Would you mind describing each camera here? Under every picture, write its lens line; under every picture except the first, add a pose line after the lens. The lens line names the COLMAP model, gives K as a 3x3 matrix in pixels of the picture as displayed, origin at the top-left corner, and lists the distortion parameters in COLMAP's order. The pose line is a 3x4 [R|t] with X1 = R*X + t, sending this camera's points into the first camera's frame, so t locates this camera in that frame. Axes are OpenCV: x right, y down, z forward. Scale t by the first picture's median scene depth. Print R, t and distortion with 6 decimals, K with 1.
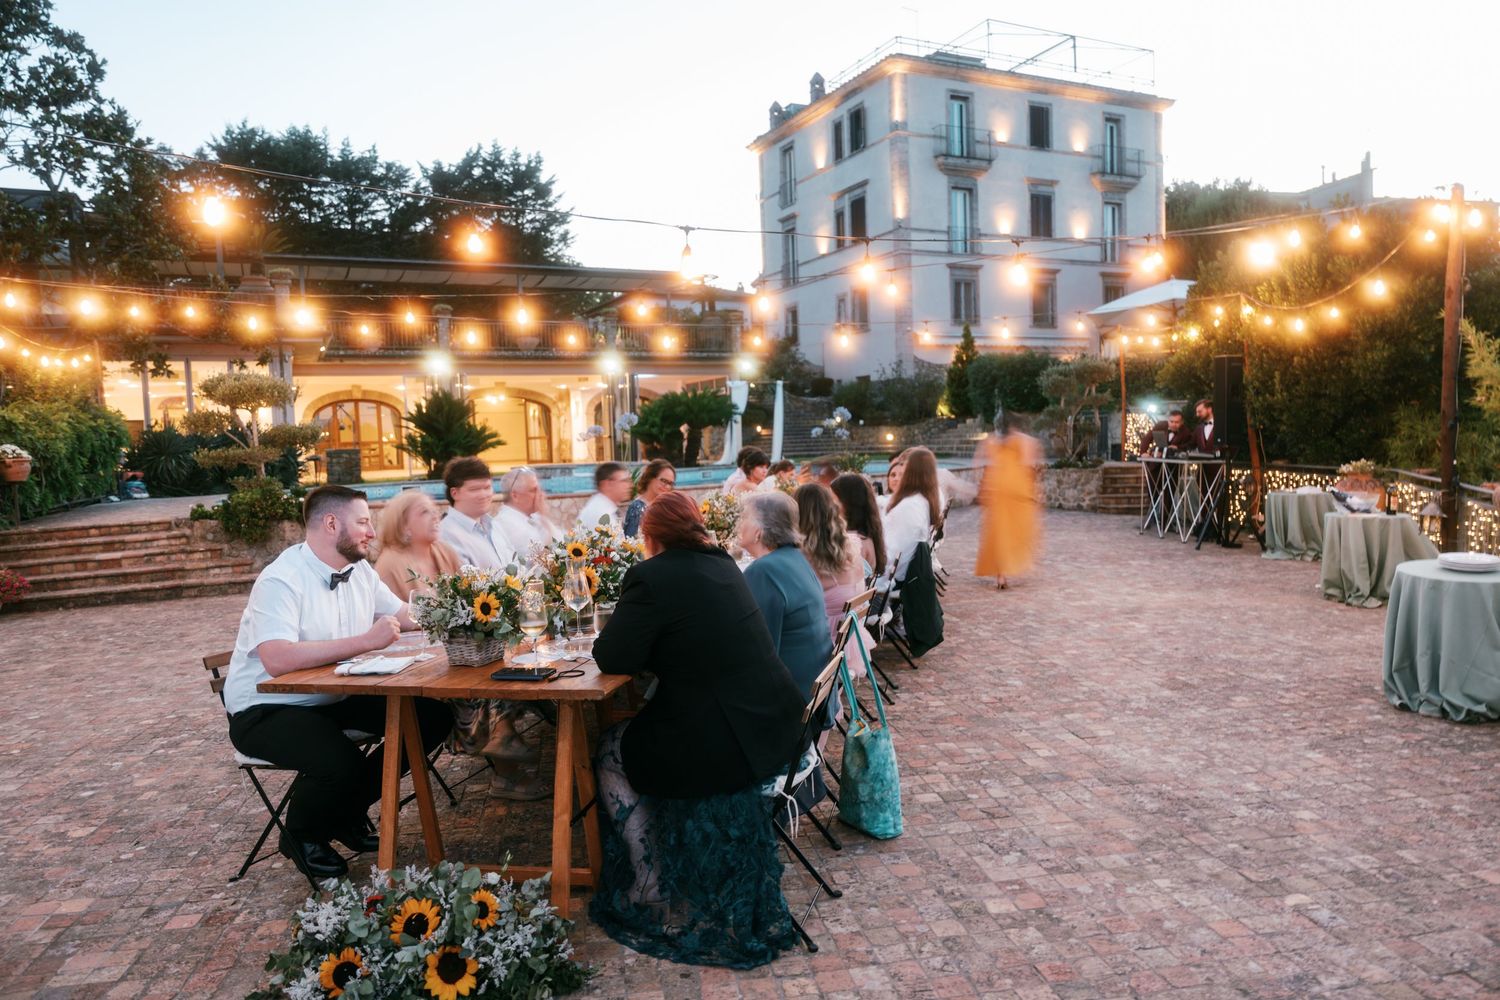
lens RADIAL K [[998.2, 0, 750.5], [0, 998.2, 501.1], [0, 0, 1]] dist [-0.004018, -0.001971]
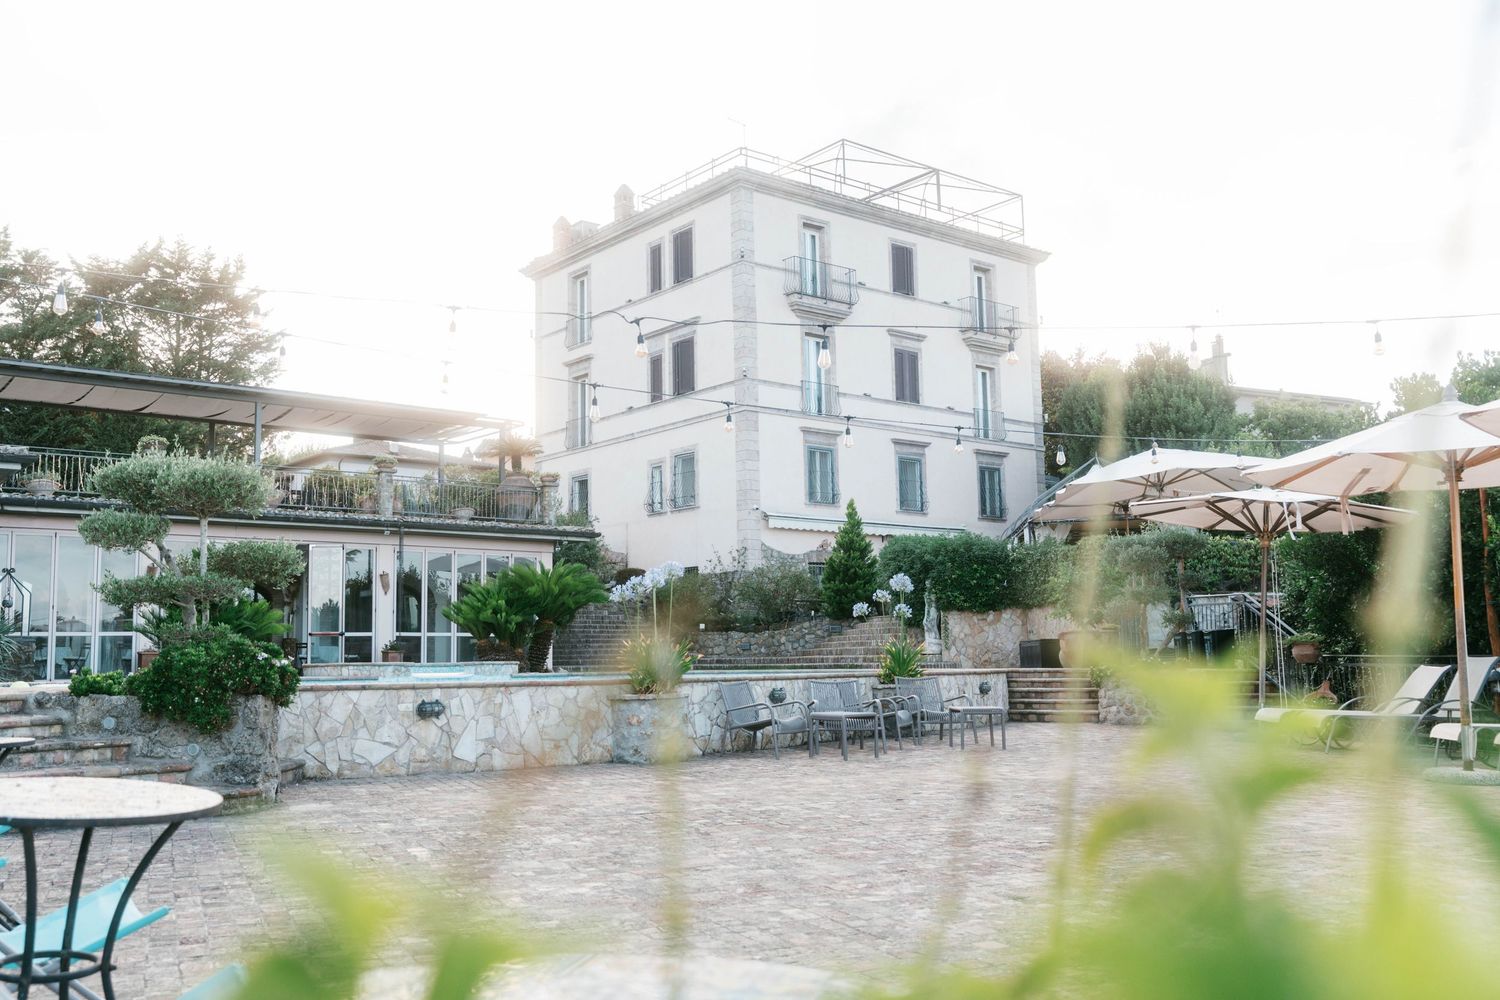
lens RADIAL K [[1312.3, 0, 659.2], [0, 1312.3, 507.0], [0, 0, 1]] dist [-0.005827, 0.008279]
pose [[0.982569, 0.043205, 0.180810, -0.092224], [-0.009415, 0.982935, -0.183713, 0.012348], [-0.185661, 0.178808, 0.966208, 0.042016]]
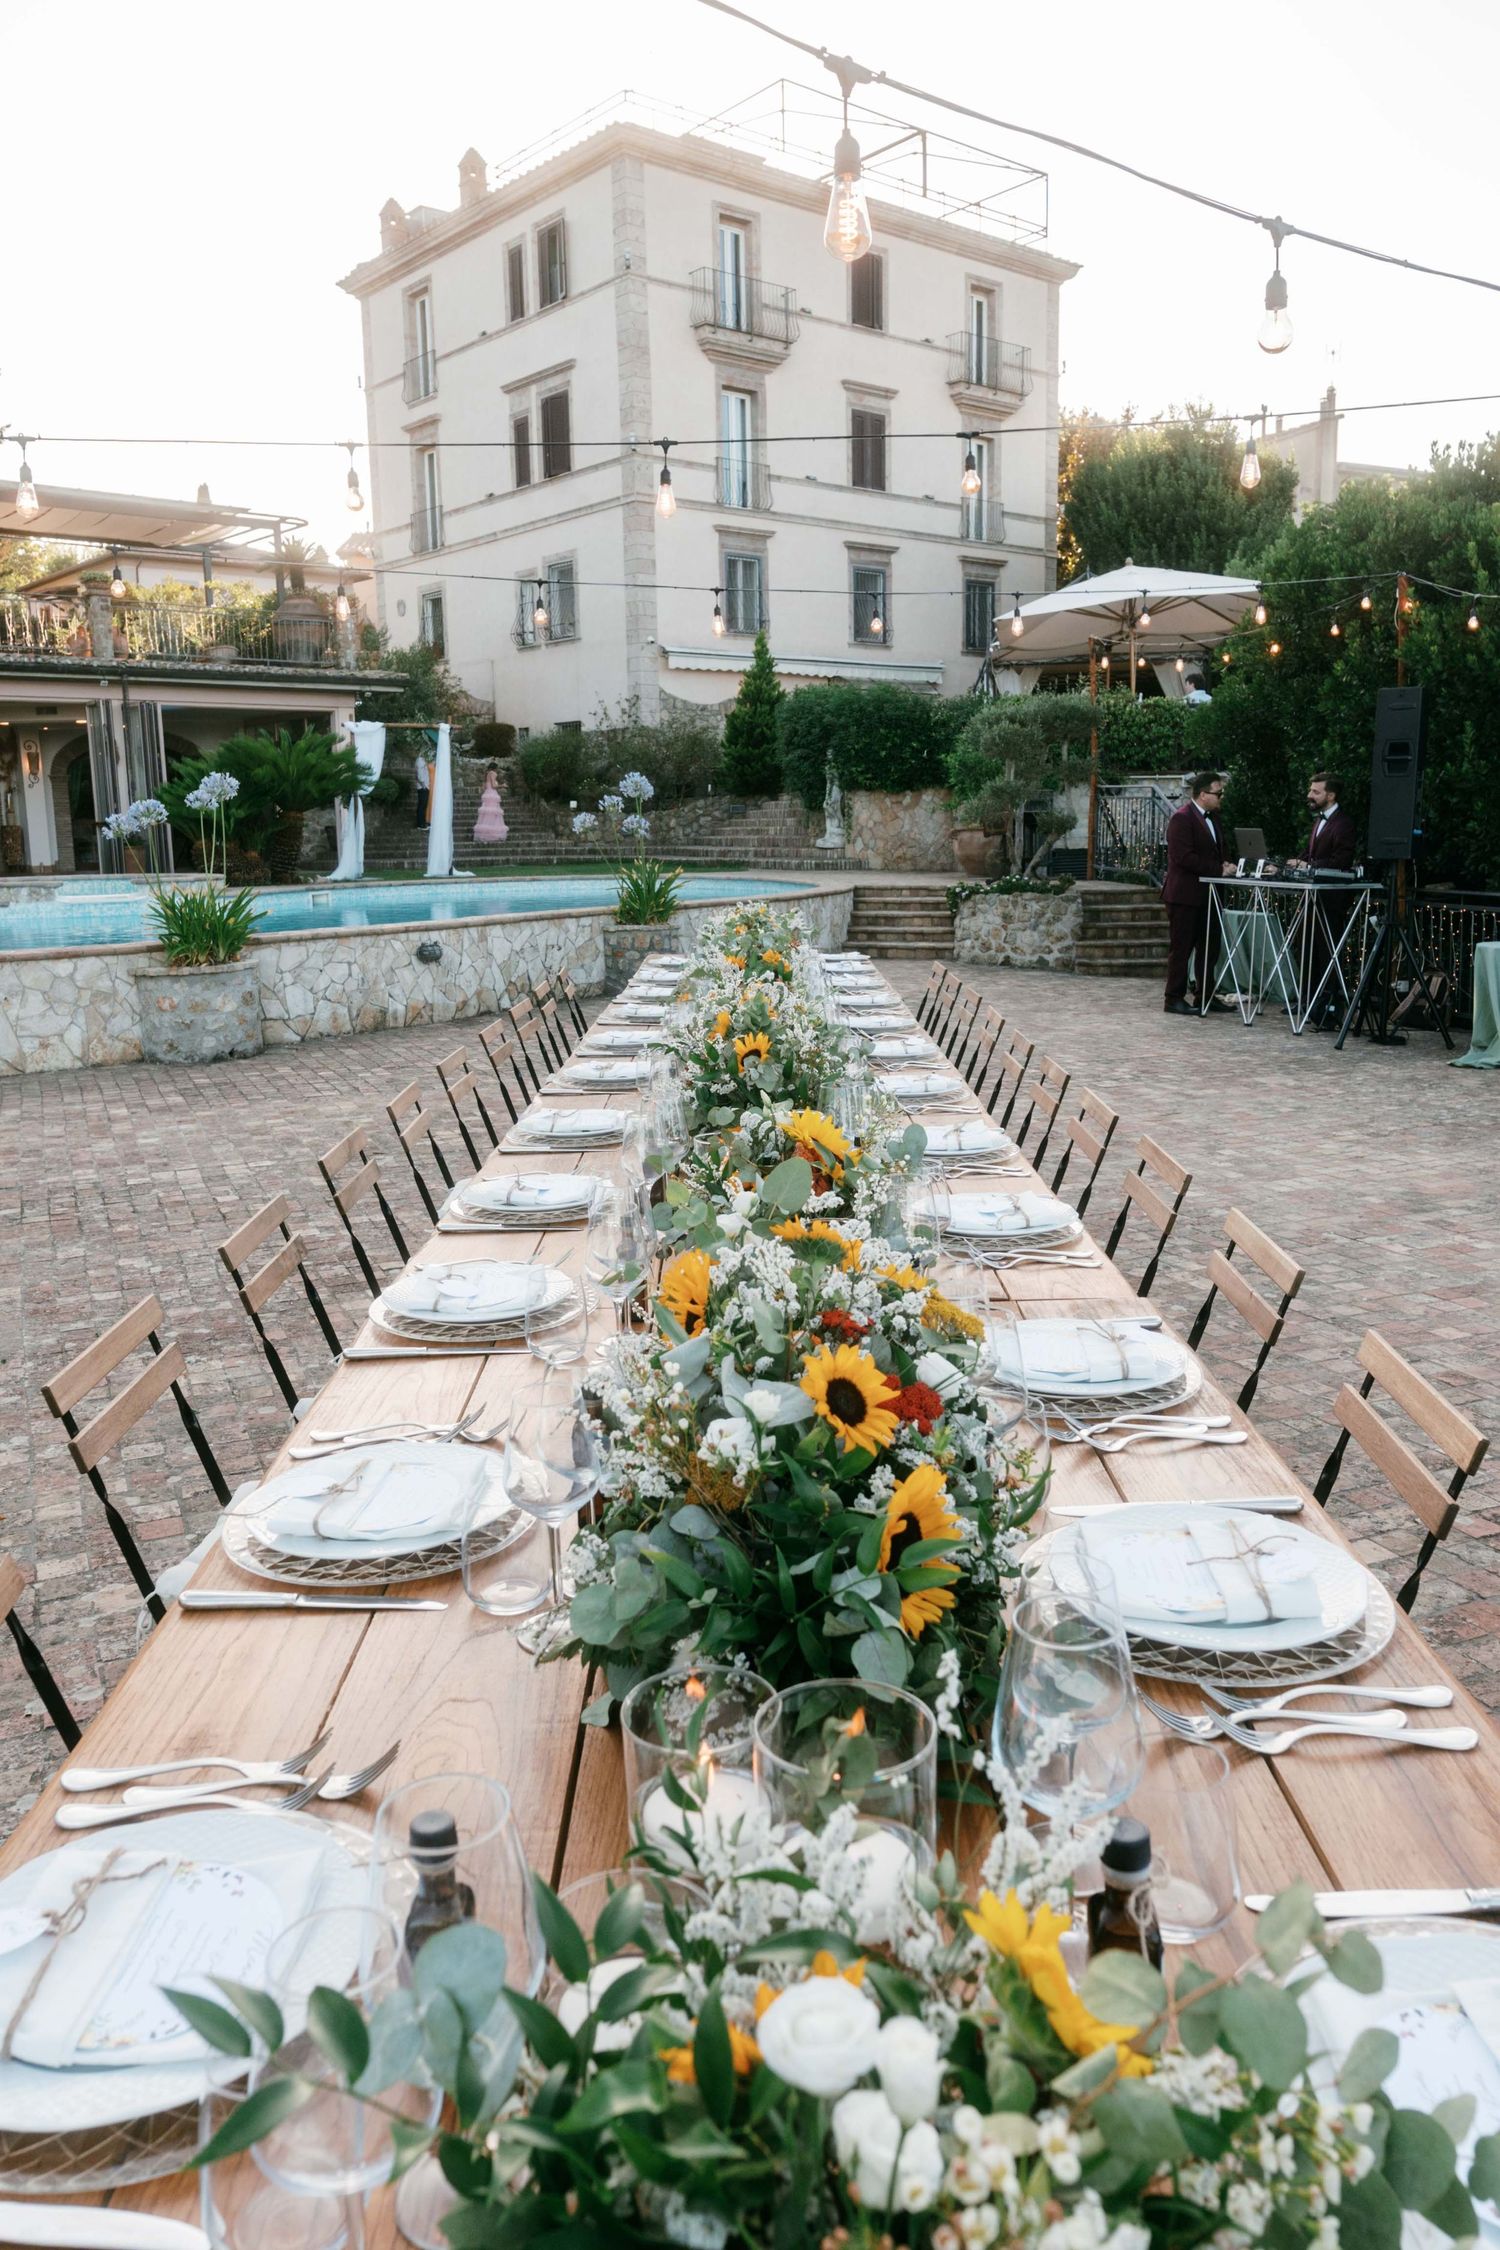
lens RADIAL K [[1632.3, 0, 742.4], [0, 1632.3, 1113.7], [0, 0, 1]] dist [0.004217, -0.003661]
pose [[0.969763, -0.028323, 0.242400, -0.023282], [0.002141, 0.994192, 0.107602, -0.003595], [-0.244040, -0.103829, 0.964191, 0.059312]]
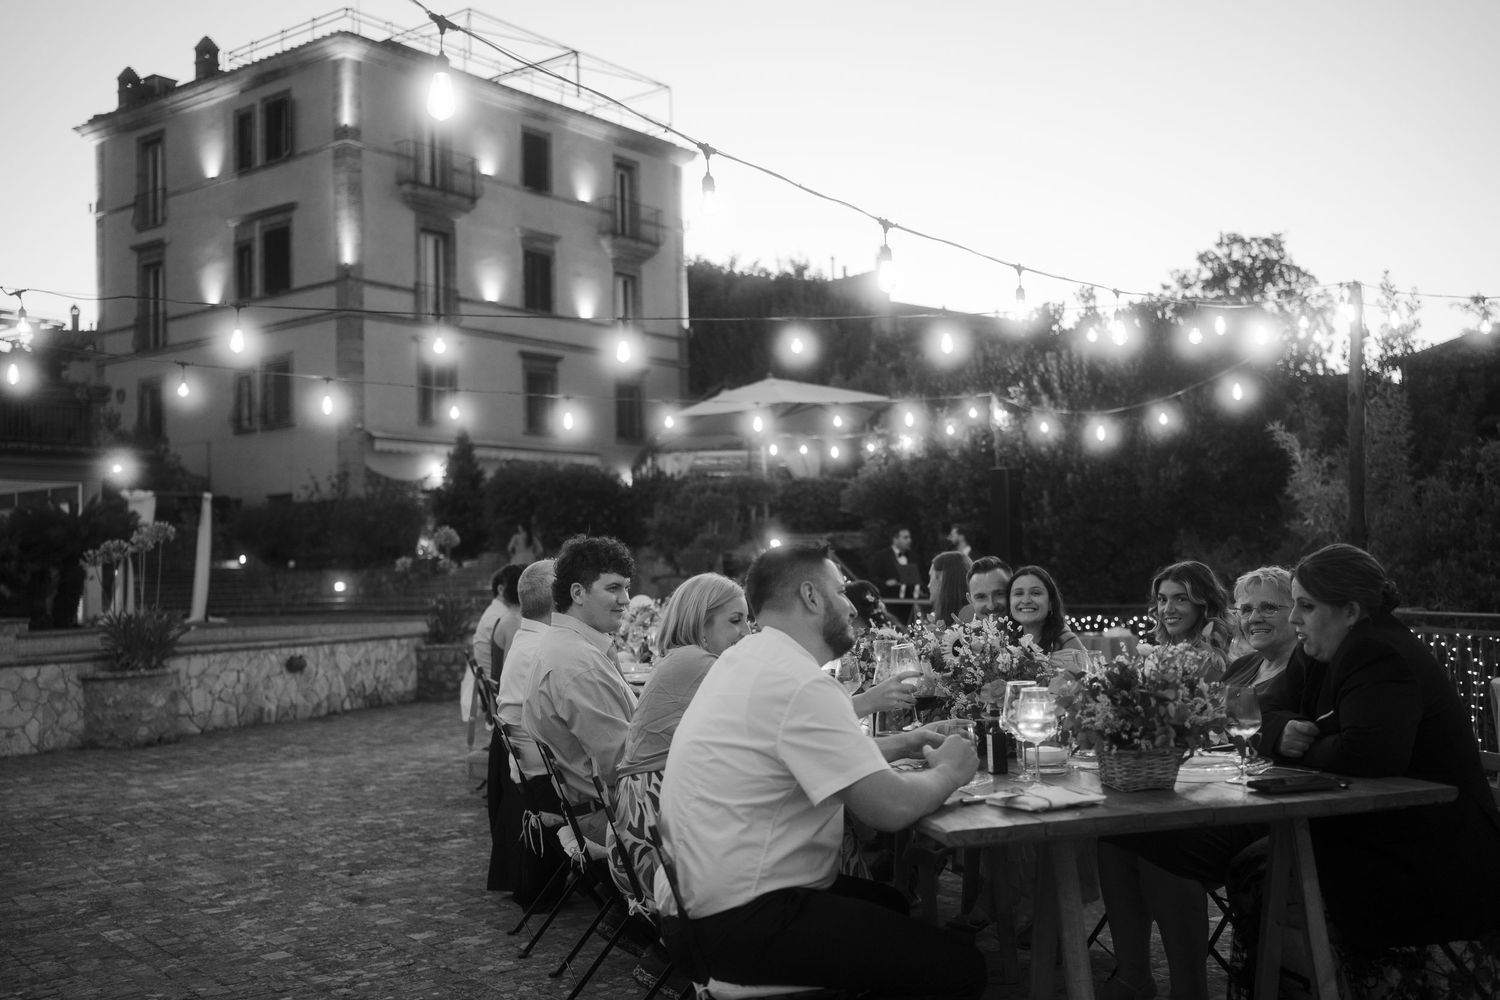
lens RADIAL K [[1487.7, 0, 723.3], [0, 1487.7, 489.4], [0, 0, 1]] dist [0.009392, 0.000000]
pose [[0.890943, 0.037505, 0.452564, -0.071499], [0.024887, 0.991053, -0.131125, 0.006116], [-0.453433, 0.128088, 0.882038, 0.014243]]
